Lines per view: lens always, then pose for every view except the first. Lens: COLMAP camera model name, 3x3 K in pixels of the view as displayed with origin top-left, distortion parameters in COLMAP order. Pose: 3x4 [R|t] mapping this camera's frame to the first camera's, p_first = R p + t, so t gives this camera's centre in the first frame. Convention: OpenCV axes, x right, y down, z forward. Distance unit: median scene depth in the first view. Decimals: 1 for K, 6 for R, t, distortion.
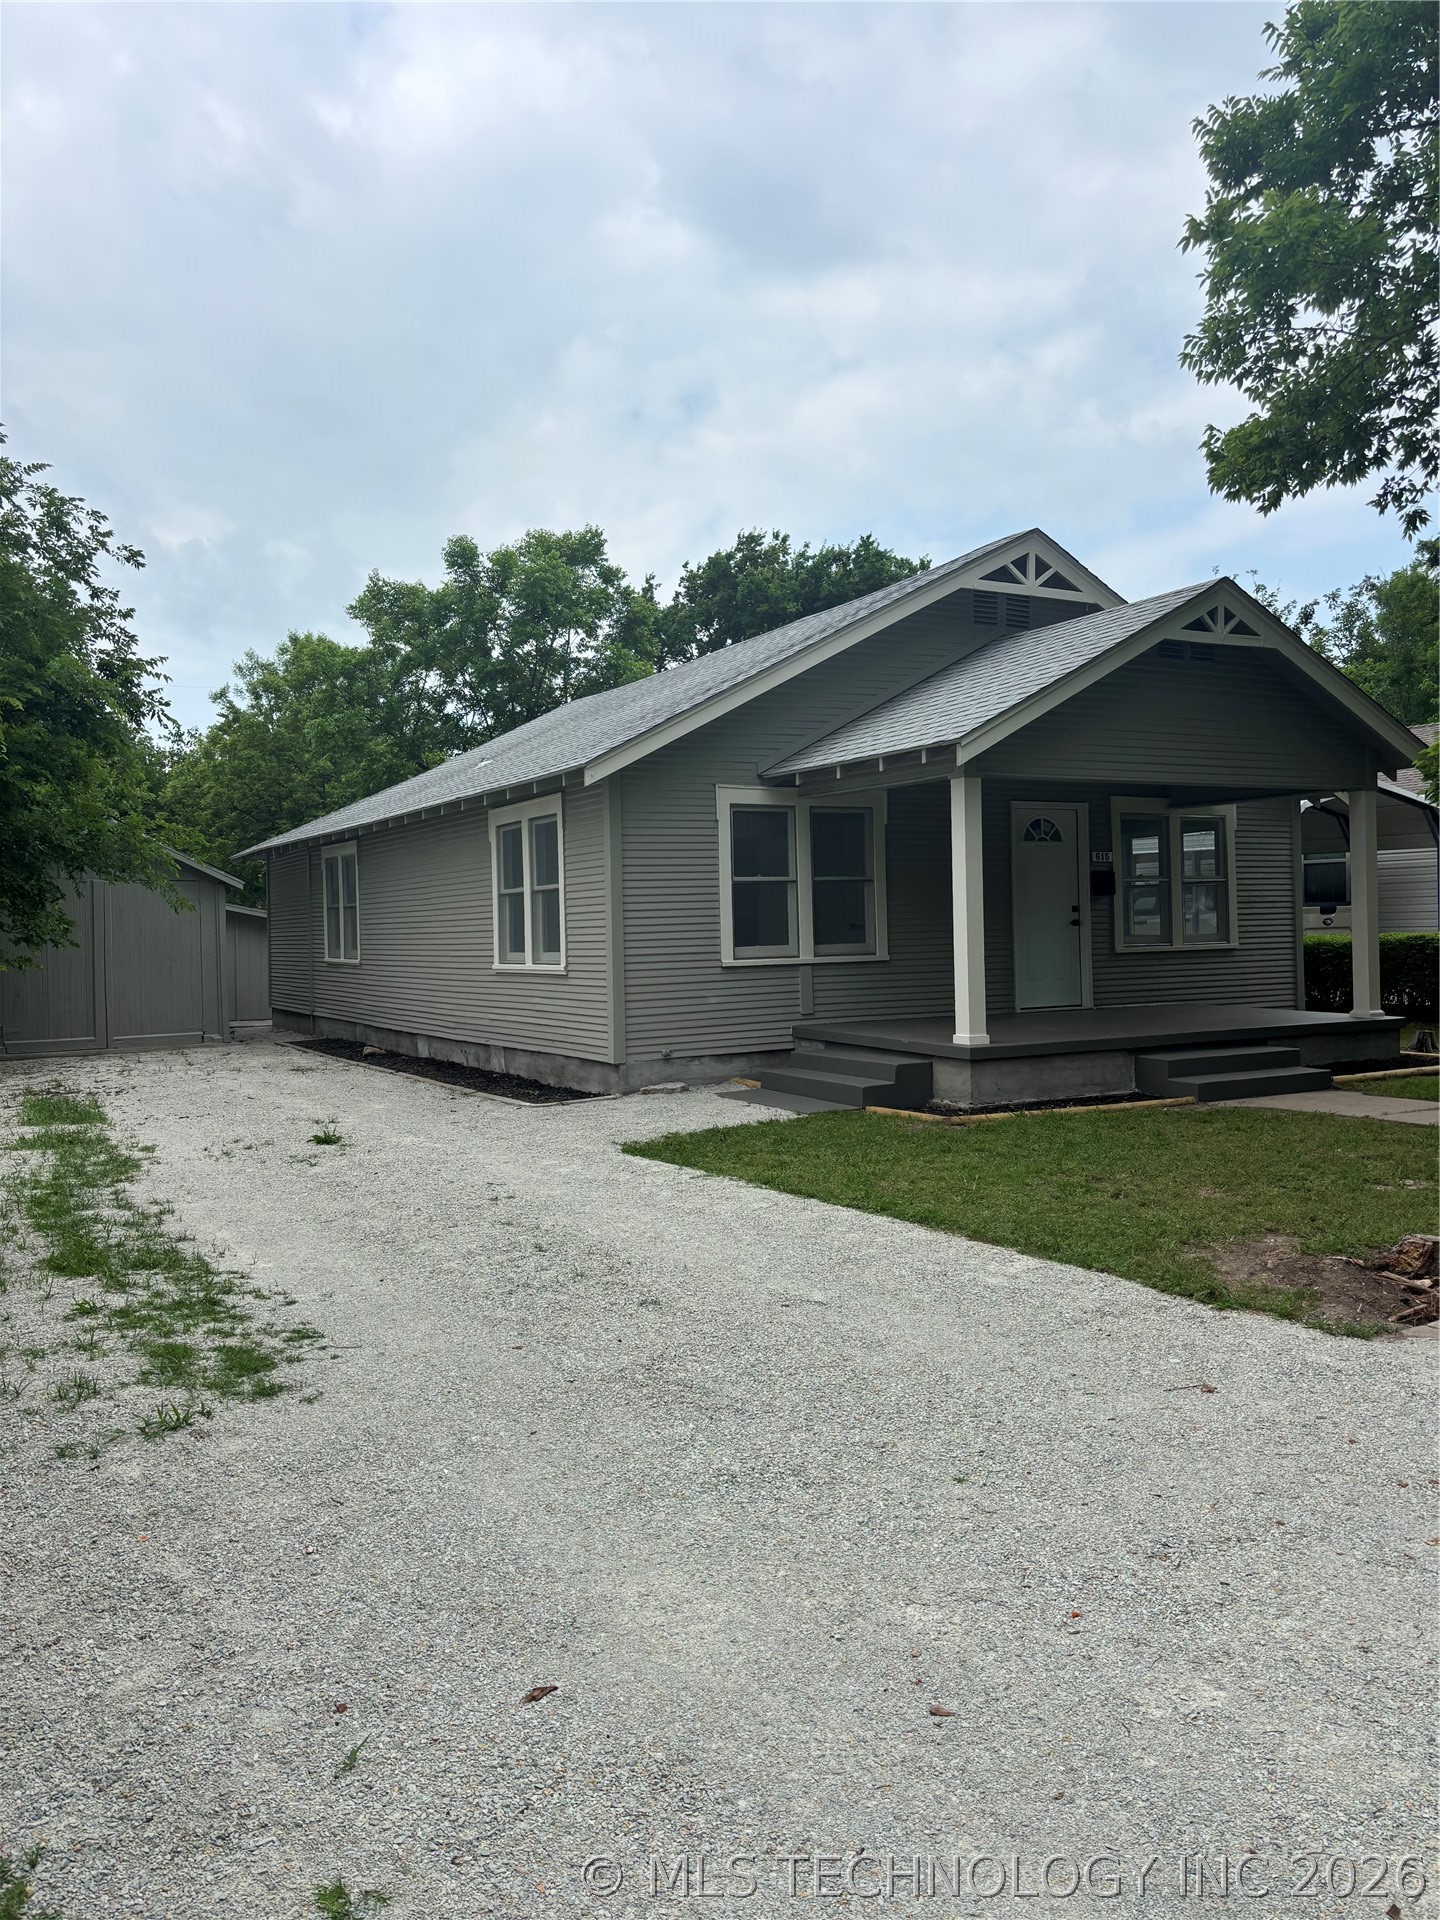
lens RADIAL K [[1476.1, 0, 720.0], [0, 1476.1, 960.0], [0, 0, 1]] dist [0.112497, -0.120873]
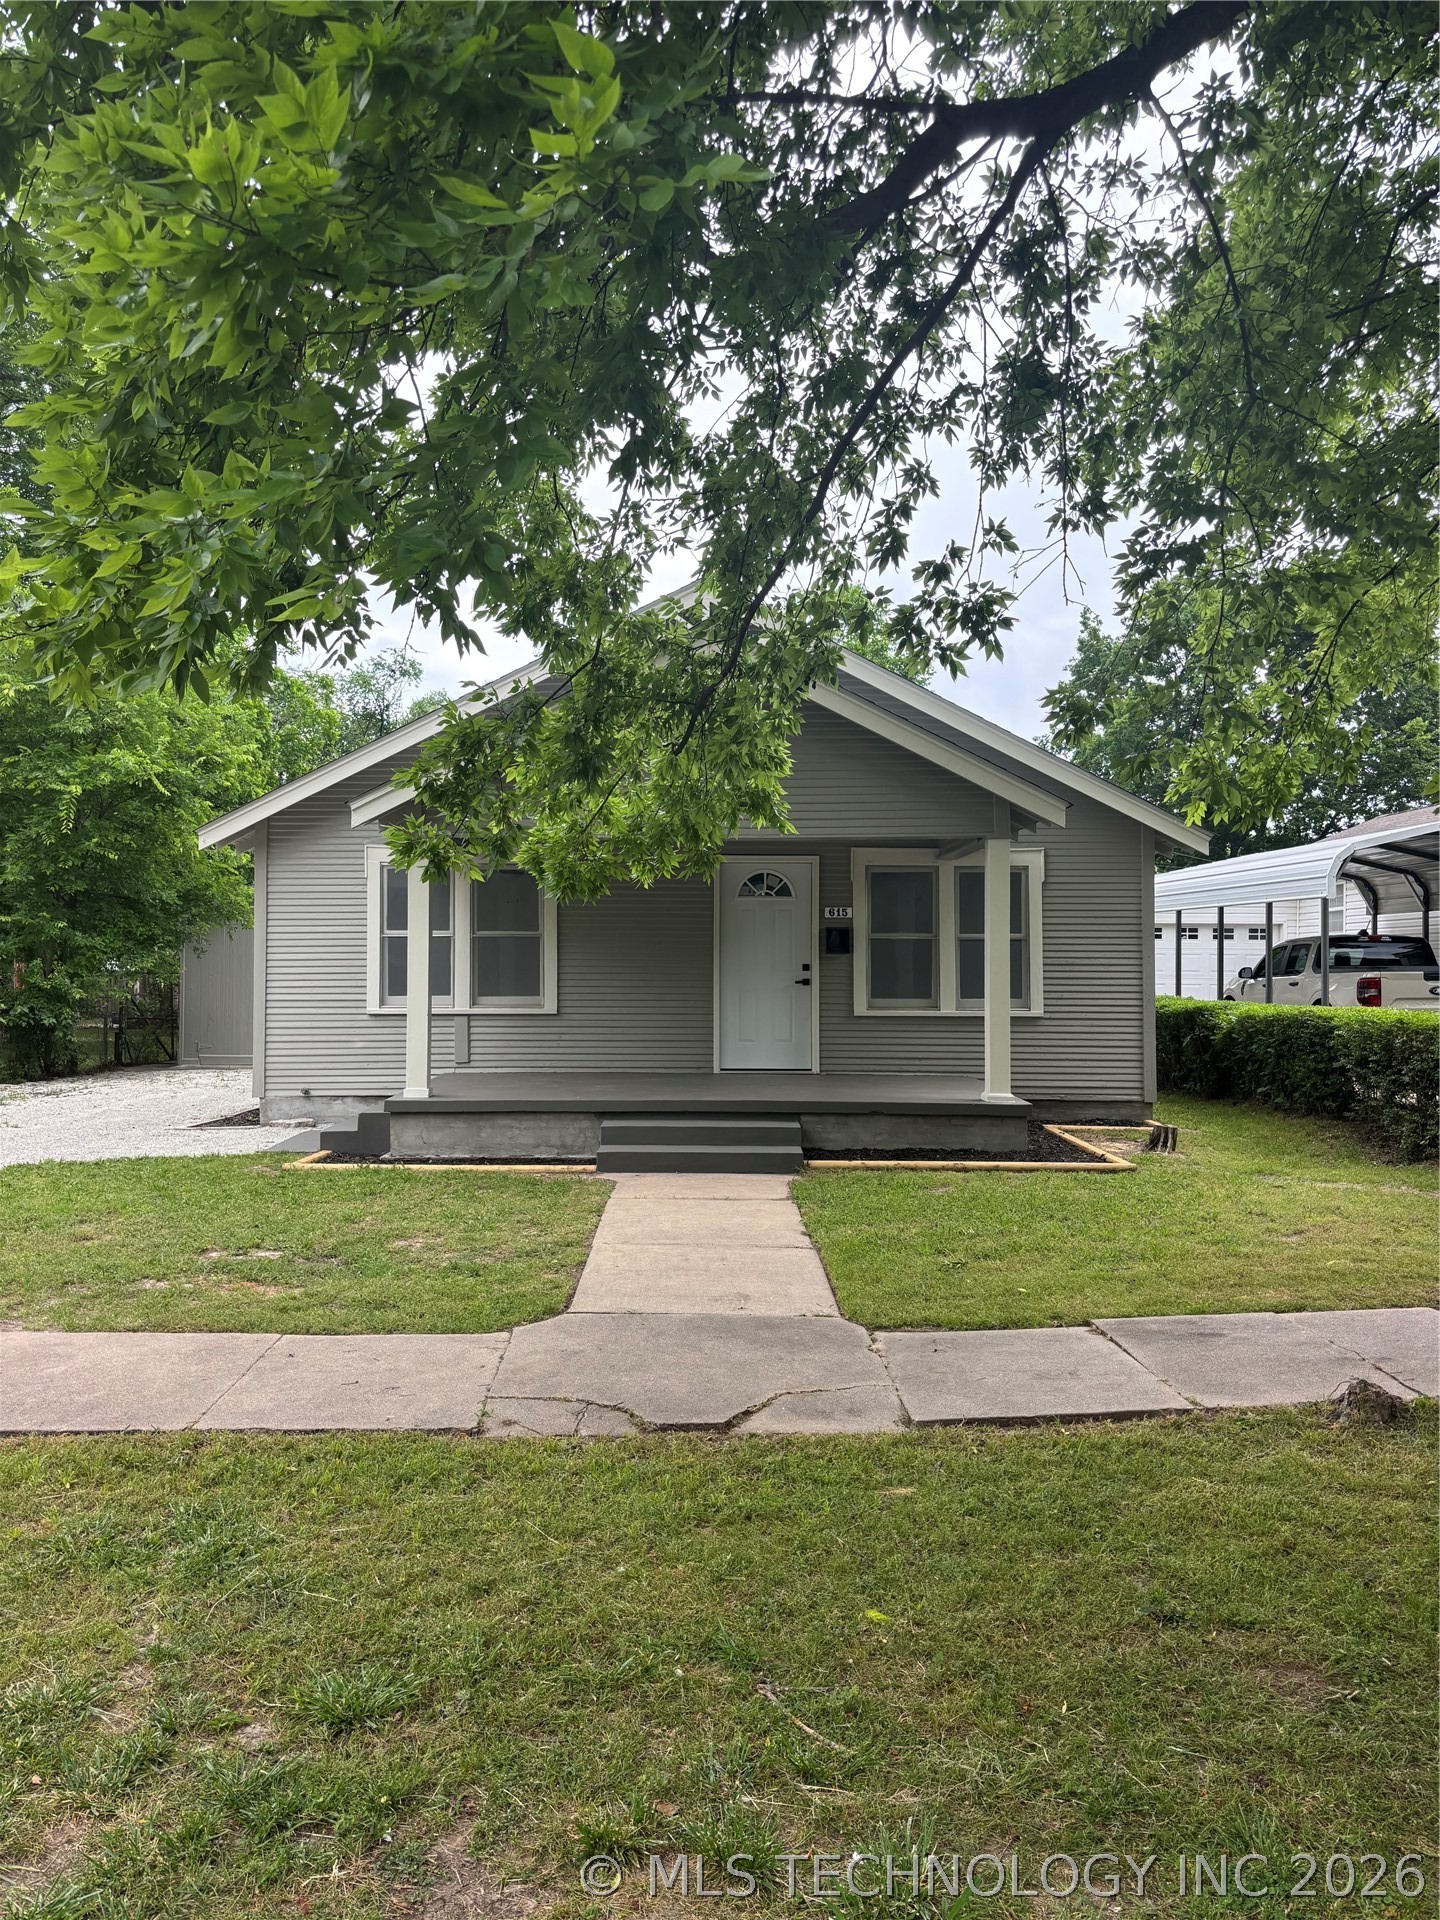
lens RADIAL K [[1476.1, 0, 720.0], [0, 1476.1, 960.0], [0, 0, 1]] dist [0.112497, -0.120873]
pose [[0.880318, 0.021032, -0.473918, 0.649611], [-0.033203, 0.999298, -0.017327, -0.021461], [0.473221, 0.030989, 0.880399, 0.148640]]
